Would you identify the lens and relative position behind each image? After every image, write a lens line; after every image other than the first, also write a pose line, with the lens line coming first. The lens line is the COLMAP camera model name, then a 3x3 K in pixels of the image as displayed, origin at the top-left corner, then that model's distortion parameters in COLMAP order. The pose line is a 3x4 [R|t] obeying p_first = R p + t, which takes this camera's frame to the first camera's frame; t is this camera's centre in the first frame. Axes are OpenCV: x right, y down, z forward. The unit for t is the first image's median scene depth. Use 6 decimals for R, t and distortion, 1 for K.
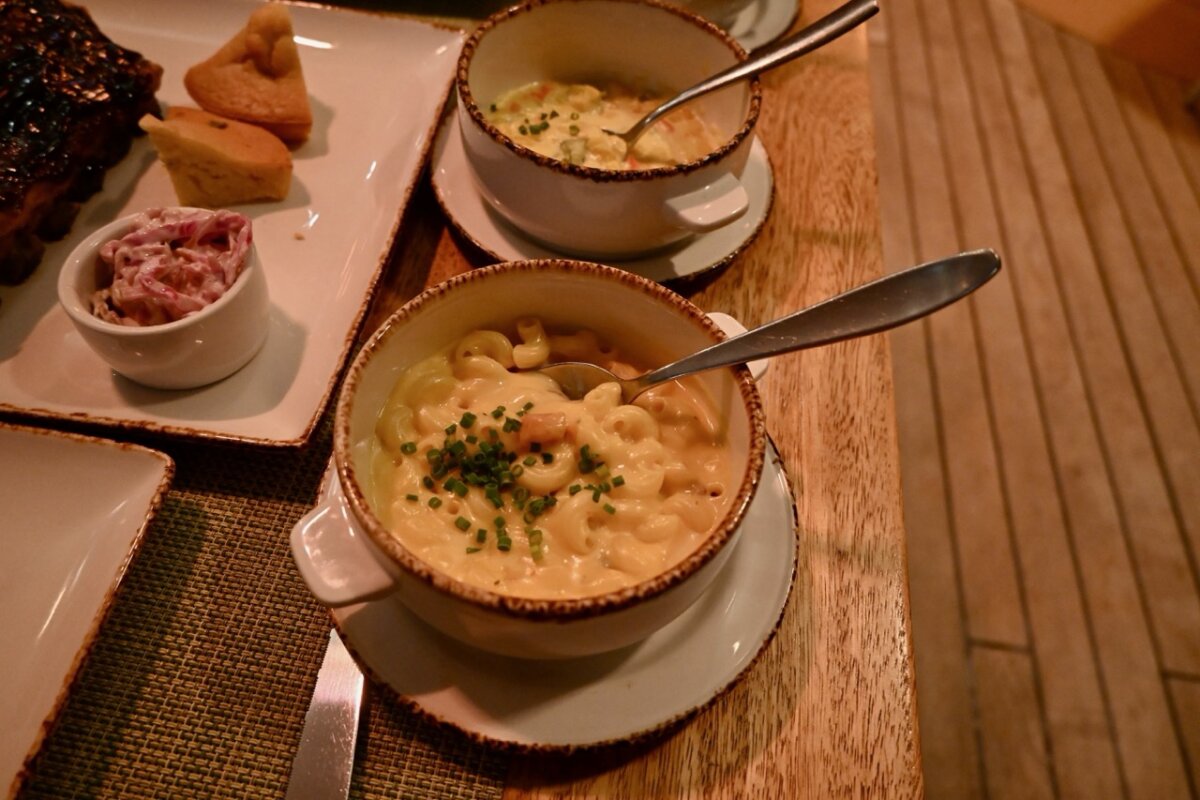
lens RADIAL K [[828.6, 0, 597.2], [0, 828.6, 400.4], [0, 0, 1]] dist [-0.000073, 0.001873]
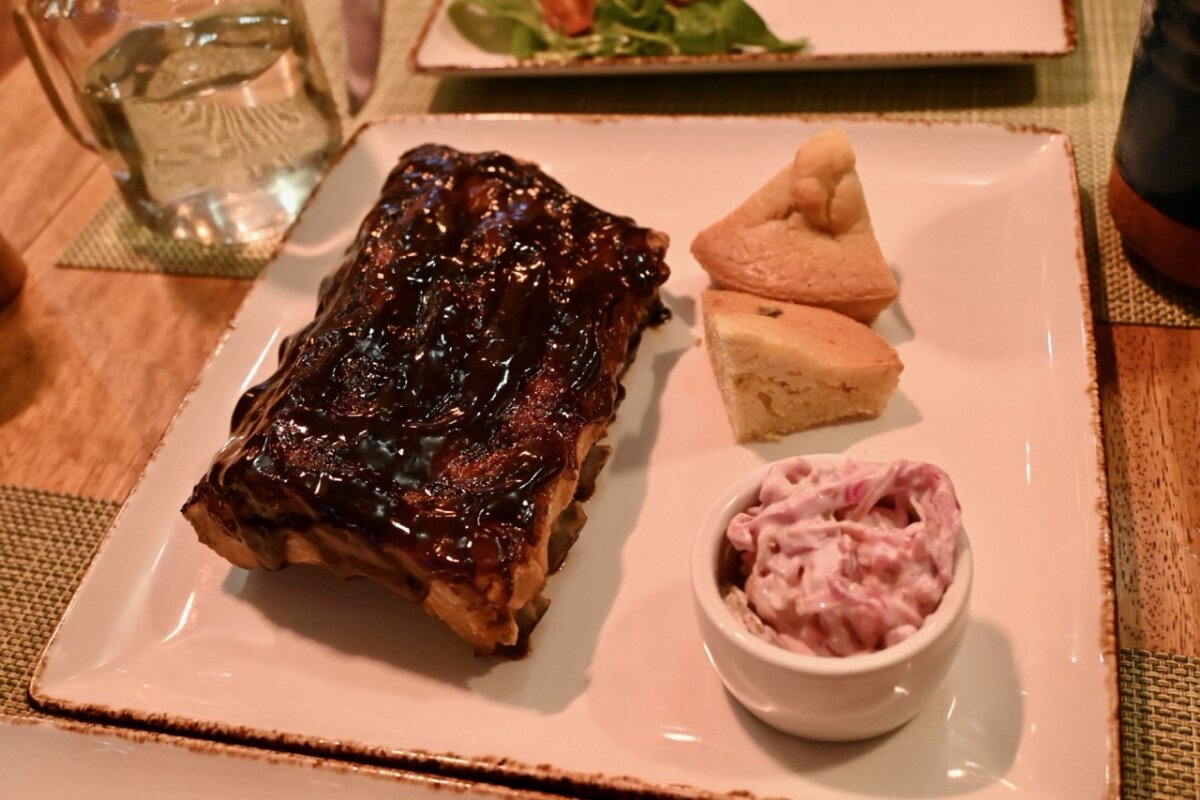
lens RADIAL K [[1212.9, 0, 600.2], [0, 1212.9, 405.9], [0, 0, 1]] dist [-0.015544, 0.000000]
pose [[0.975732, -0.064600, -0.209220, -0.438651], [0.032476, 0.987617, -0.153486, -0.120346], [0.216545, 0.142967, 0.965748, 0.016726]]
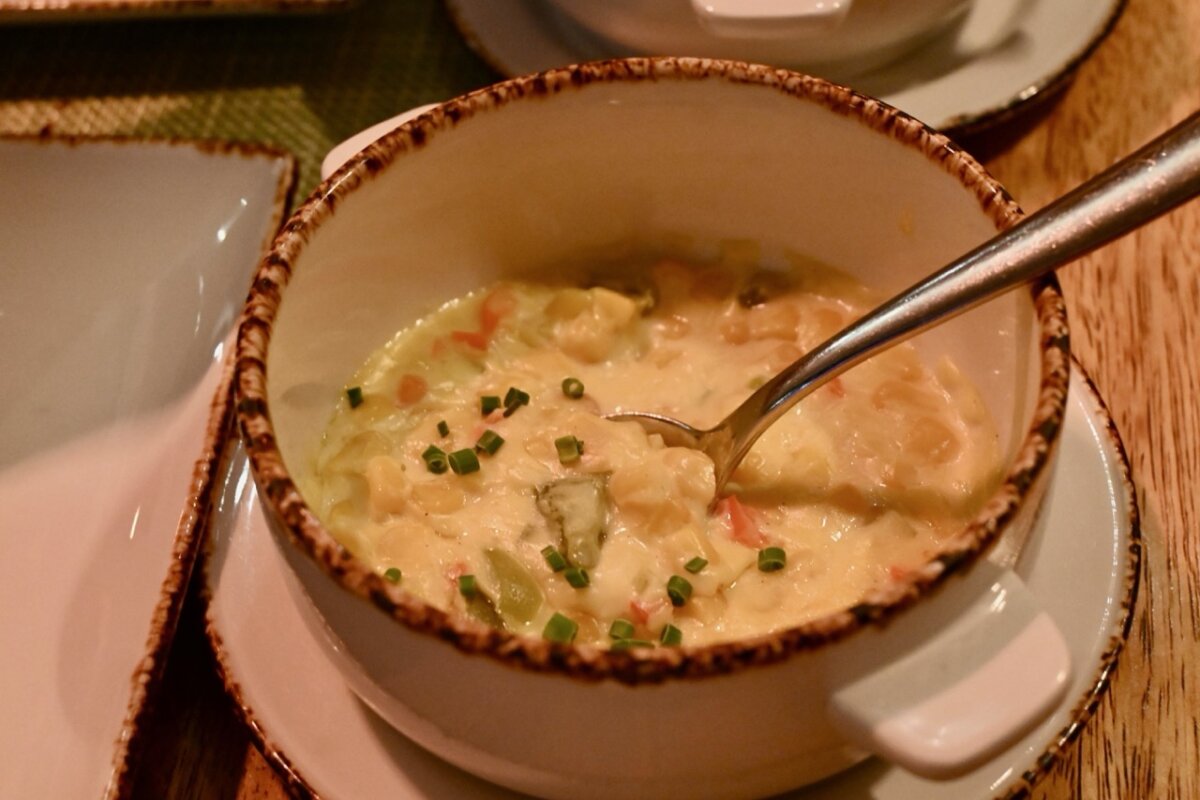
lens RADIAL K [[1945.5, 0, 602.4], [0, 1945.5, 401.8], [0, 0, 1]] dist [0.013835, 0.000000]
pose [[0.991175, -0.111278, -0.072037, 0.057651], [0.102747, 0.988279, -0.112910, -0.276160], [0.083757, 0.104512, 0.990990, 0.153147]]
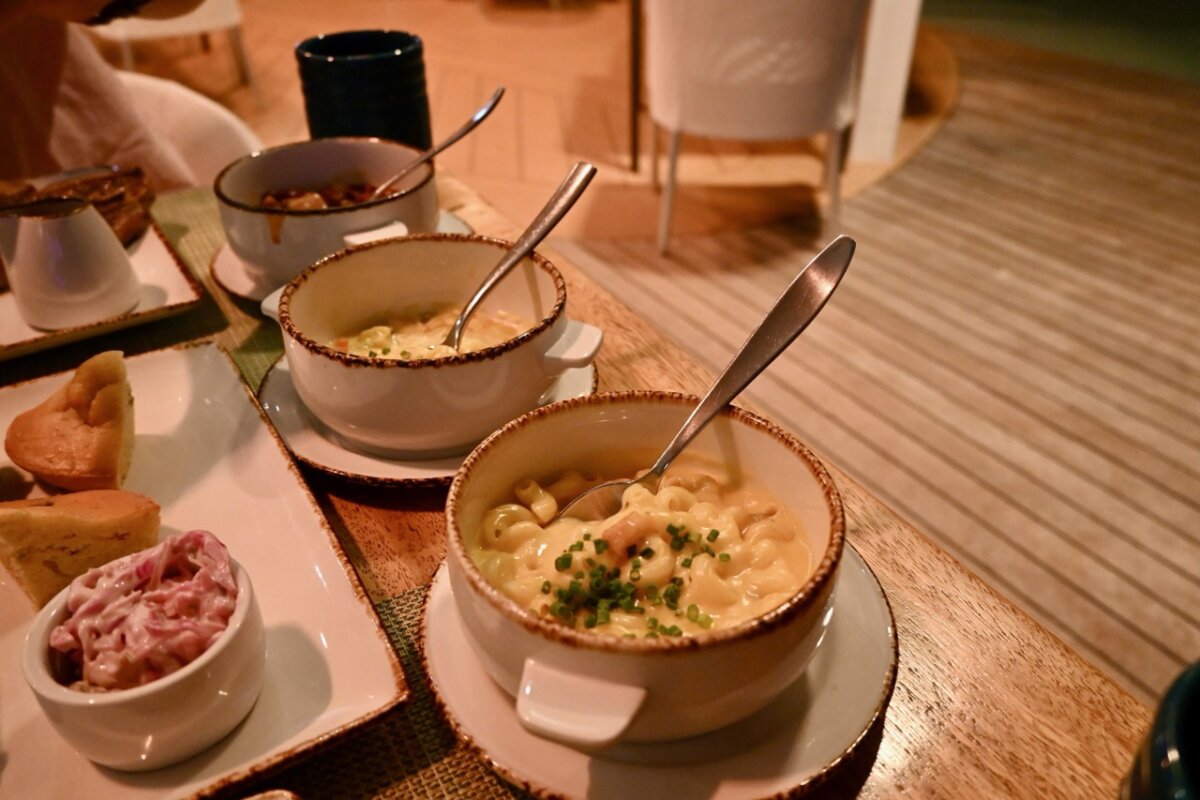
lens RADIAL K [[917.5, 0, 600.1], [0, 917.5, 400.4], [0, 0, 1]] dist [-0.002466, 0.009643]
pose [[0.779426, -0.400384, 0.481858, -0.464093], [0.538208, 0.821602, -0.187891, 0.076261], [-0.320667, 0.405787, 0.855868, -0.042778]]
